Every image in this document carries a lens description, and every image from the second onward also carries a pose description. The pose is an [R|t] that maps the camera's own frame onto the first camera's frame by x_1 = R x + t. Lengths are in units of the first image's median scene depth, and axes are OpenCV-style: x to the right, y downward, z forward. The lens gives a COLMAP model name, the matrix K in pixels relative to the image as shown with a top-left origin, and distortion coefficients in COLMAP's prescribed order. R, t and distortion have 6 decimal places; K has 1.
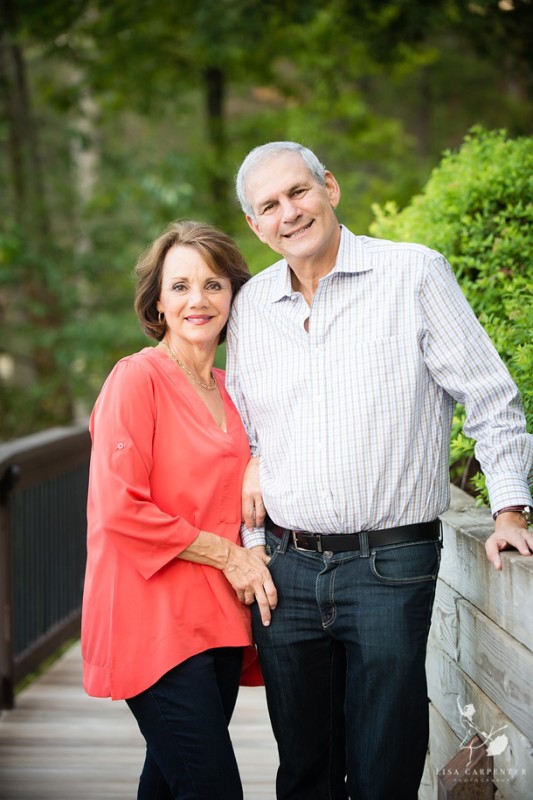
lens RADIAL K [[2341.0, 0, 266.5], [0, 2341.0, 400.0], [0, 0, 1]] dist [-0.096551, -0.367236]
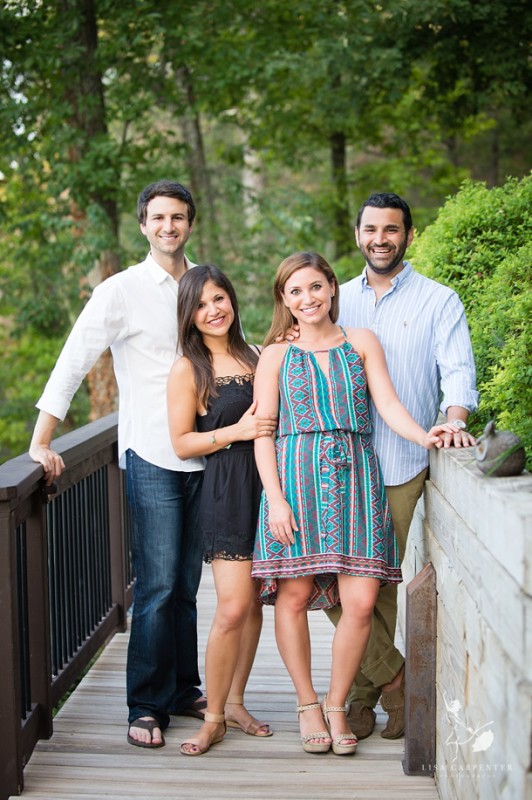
lens RADIAL K [[1714.4, 0, 266.0], [0, 1714.4, 400.0], [0, 0, 1]] dist [-0.394685, -0.068180]
pose [[0.997194, -0.002804, -0.074805, 0.044076], [0.004108, 0.999842, 0.017285, 0.007355], [0.074745, -0.017543, 0.997048, -0.122252]]
